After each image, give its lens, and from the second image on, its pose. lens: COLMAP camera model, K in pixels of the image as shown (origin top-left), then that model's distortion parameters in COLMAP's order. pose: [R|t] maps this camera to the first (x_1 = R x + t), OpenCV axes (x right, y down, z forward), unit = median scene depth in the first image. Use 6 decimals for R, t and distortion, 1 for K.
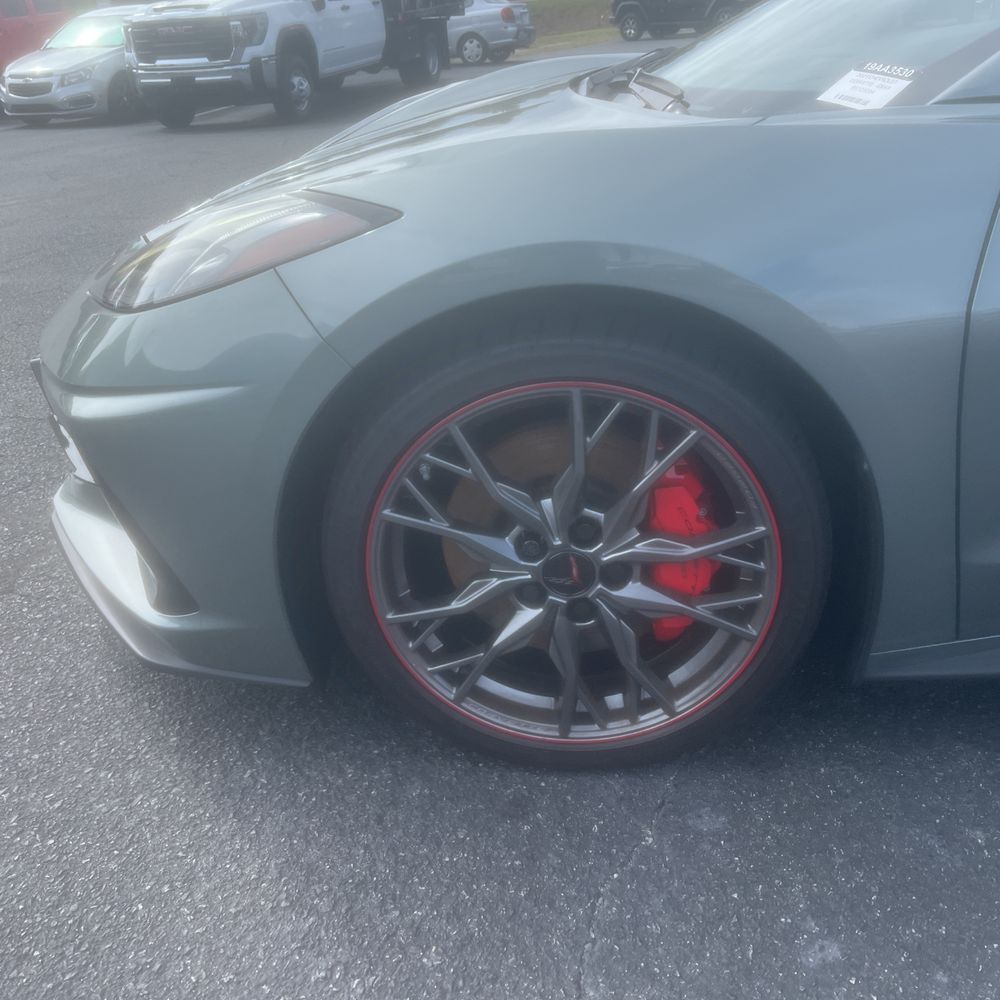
lens RADIAL K [[1053.7, 0, 501.3], [0, 1053.7, 503.4], [0, 0, 1]] dist [0.022111, 0.016614]
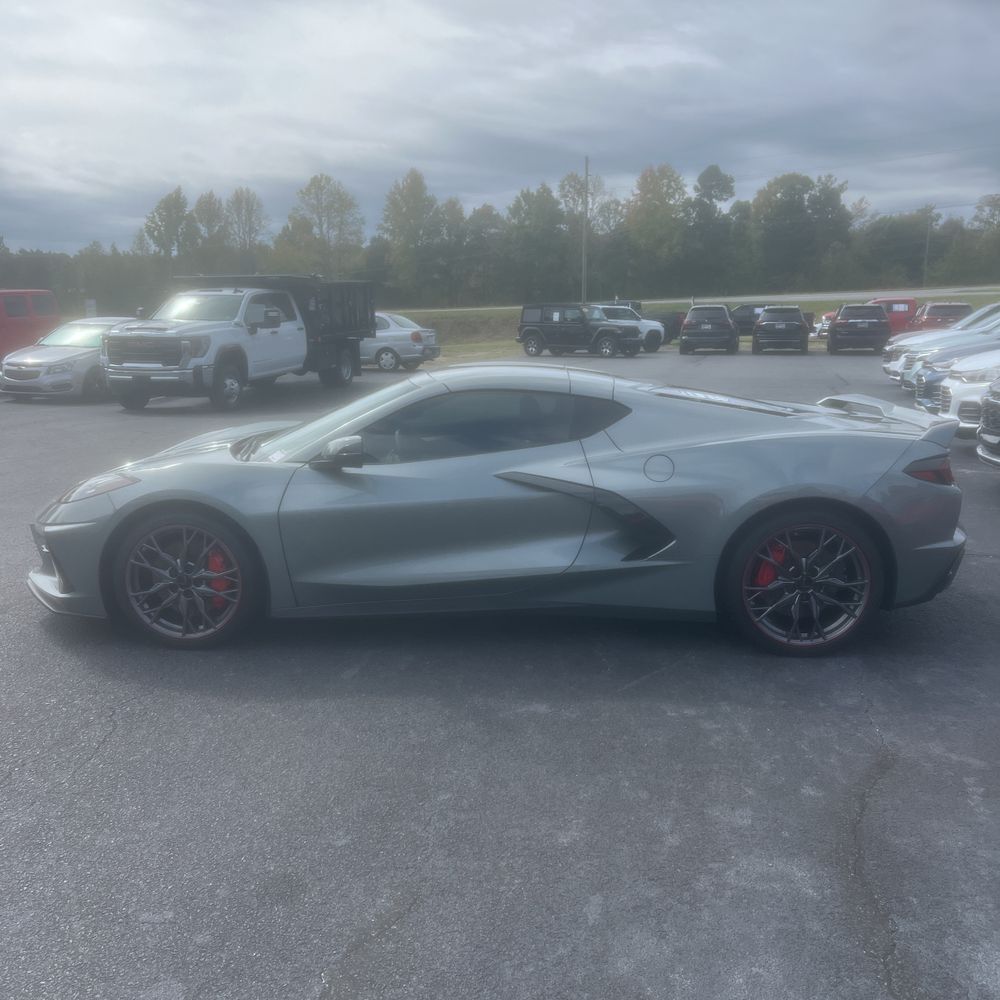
lens RADIAL K [[1007.3, 0, 497.9], [0, 1007.3, 502.0], [0, 0, 1]] dist [0.037122, -0.023637]
pose [[0.997035, 0.052902, 0.055874, 0.876390], [-0.037114, 0.966741, -0.253049, 0.603866], [-0.067403, 0.250225, 0.965839, -2.311214]]
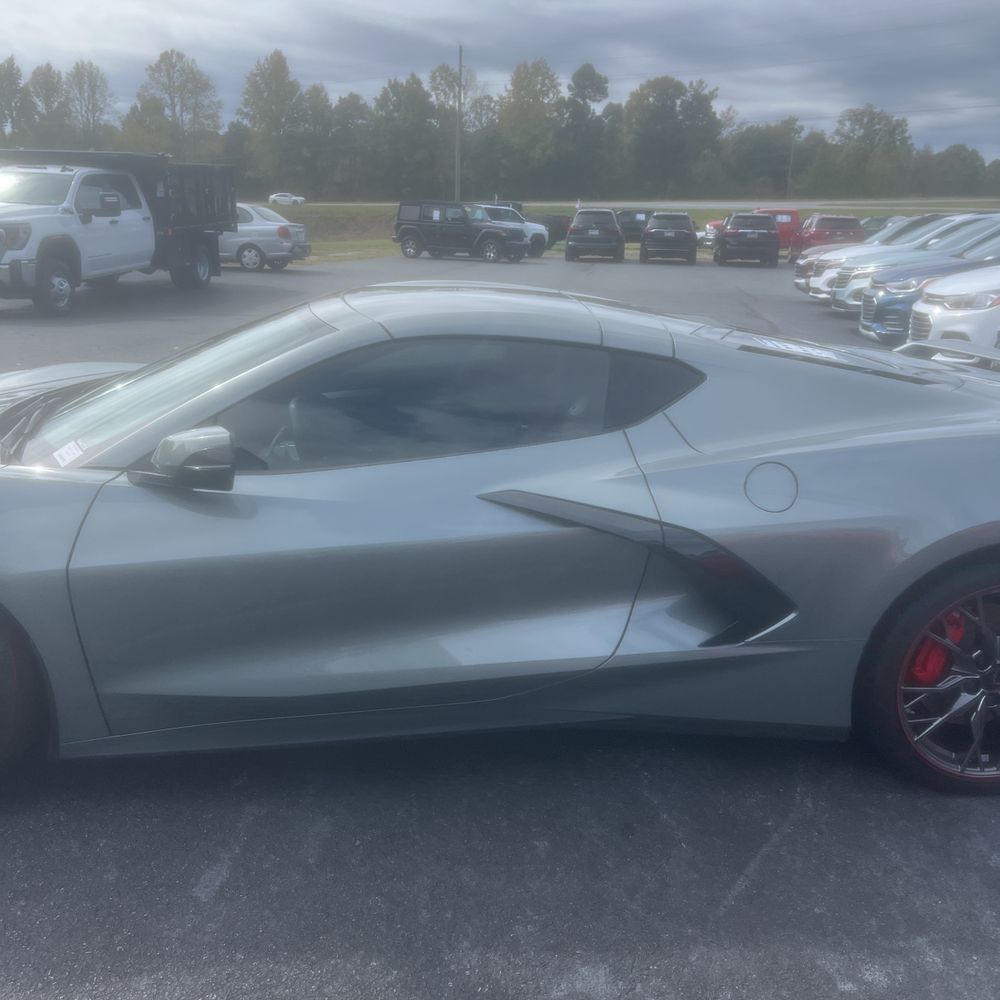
lens RADIAL K [[1026.5, 0, 503.2], [0, 1026.5, 489.8], [0, 0, 1]] dist [0.024876, -0.019492]
pose [[0.980539, 0.047804, 0.190415, 0.739762], [-0.013036, 0.983616, -0.179806, 0.020777], [-0.195891, 0.173825, 0.965097, -0.979136]]
